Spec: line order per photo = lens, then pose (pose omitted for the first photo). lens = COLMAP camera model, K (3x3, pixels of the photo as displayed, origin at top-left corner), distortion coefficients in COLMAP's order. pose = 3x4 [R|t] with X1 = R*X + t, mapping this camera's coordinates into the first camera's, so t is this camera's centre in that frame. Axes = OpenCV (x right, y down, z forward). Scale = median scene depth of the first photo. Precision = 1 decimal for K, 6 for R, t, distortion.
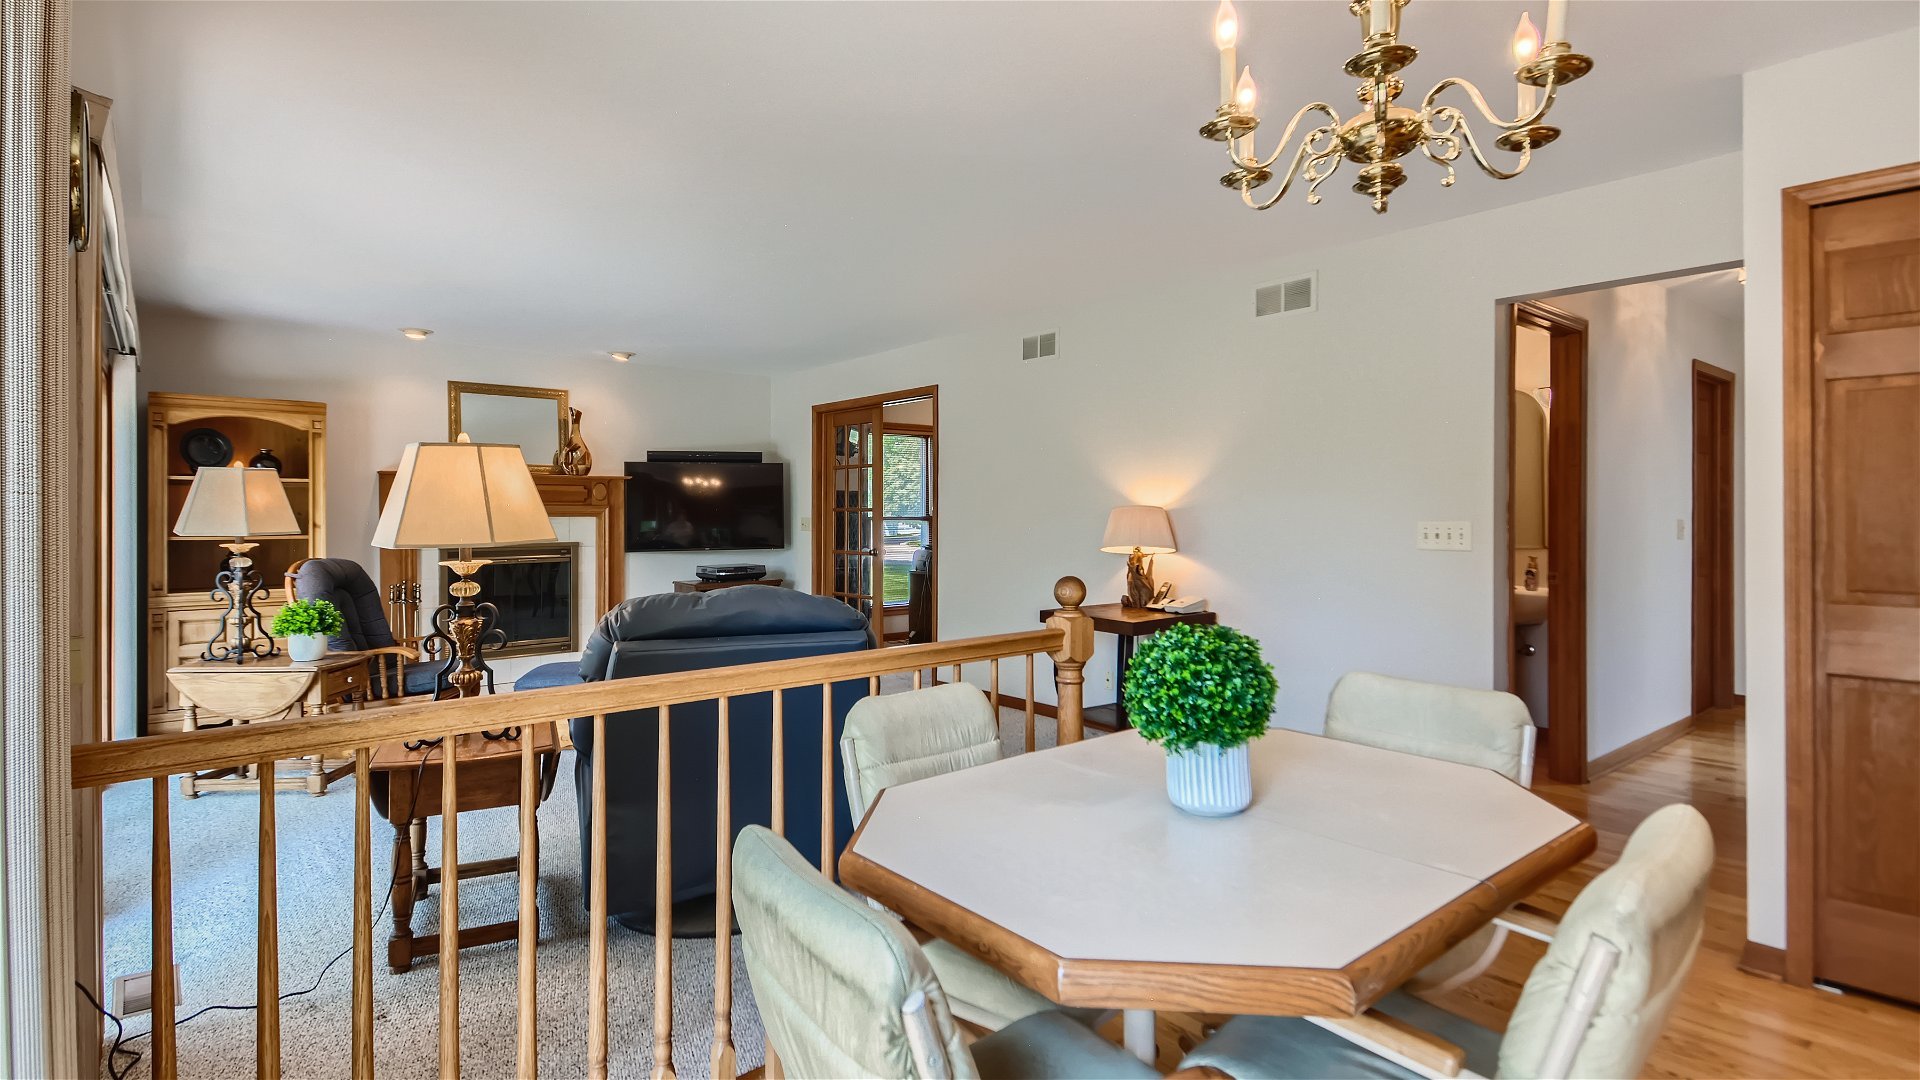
lens RADIAL K [[917.8, 0, 948.0], [0, 917.8, 519.0], [0, 0, 1]] dist [0.014765, -0.000135]
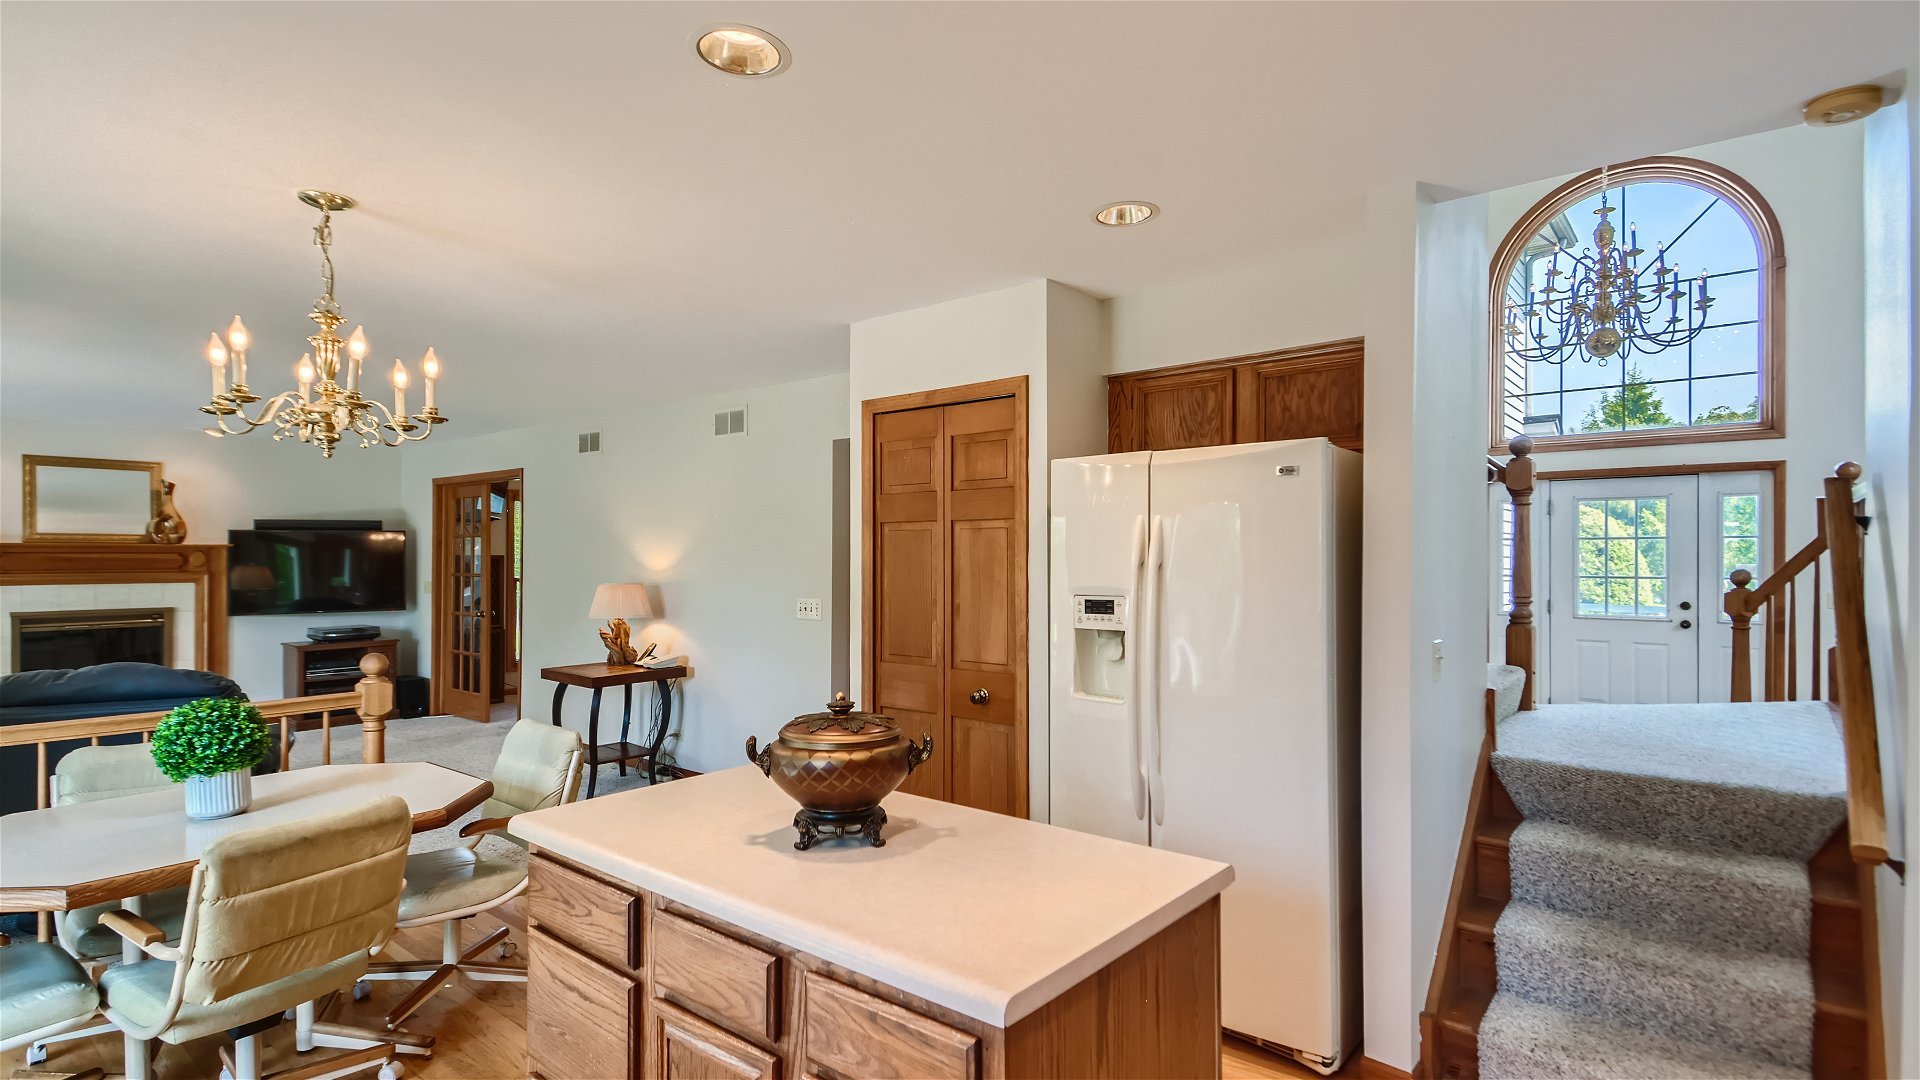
lens RADIAL K [[898.0, 0, 961.1], [0, 898.0, 554.9], [0, 0, 1]] dist [0.013334, -0.018687]
pose [[0.978516, 0.004012, 0.206130, 0.272430], [-0.002606, 0.999971, -0.007088, -0.030073], [-0.206153, 0.006399, 0.978499, -0.192242]]
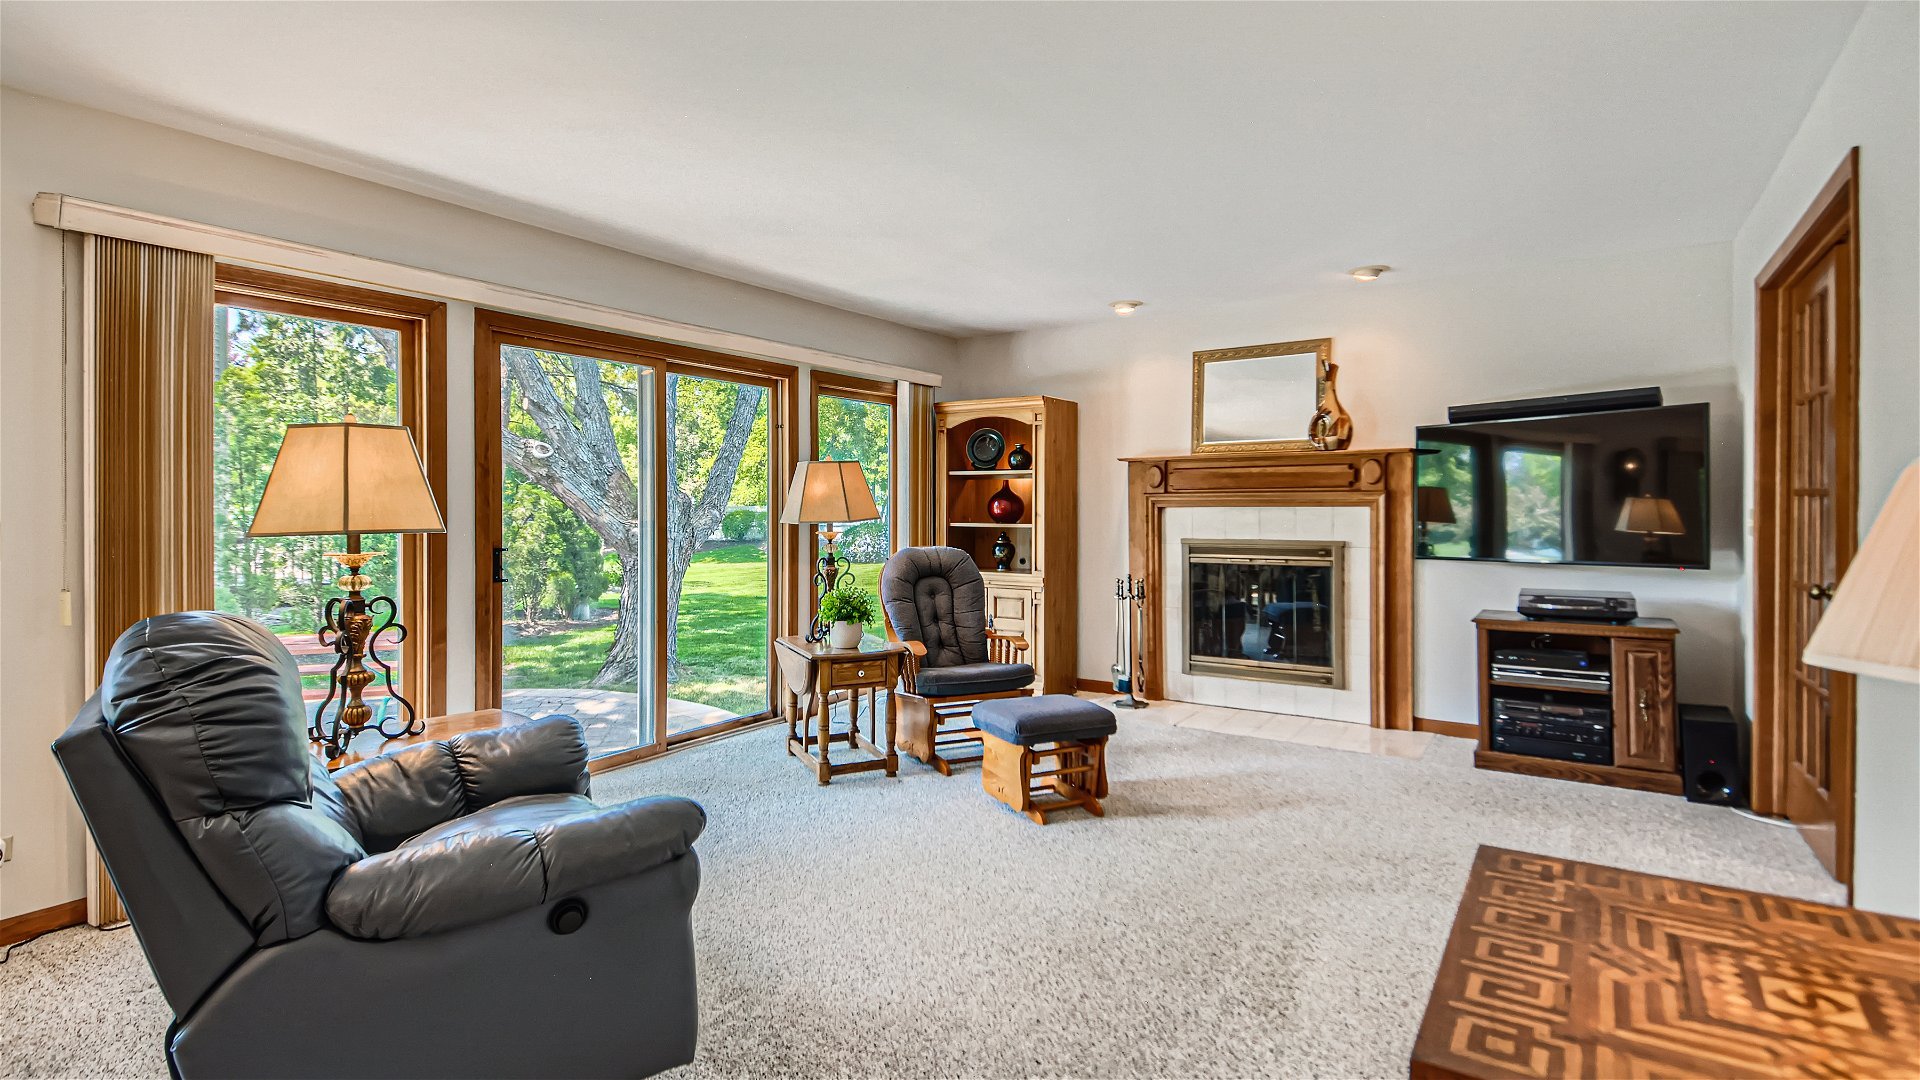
lens RADIAL K [[917.8, 0, 948.0], [0, 917.8, 519.0], [0, 0, 1]] dist [0.014765, -0.000135]
pose [[0.261196, 0.013803, -0.965187, 0.231161], [-0.004513, 0.999904, 0.013078, -0.000709], [0.965275, 0.000940, 0.261233, 0.509982]]
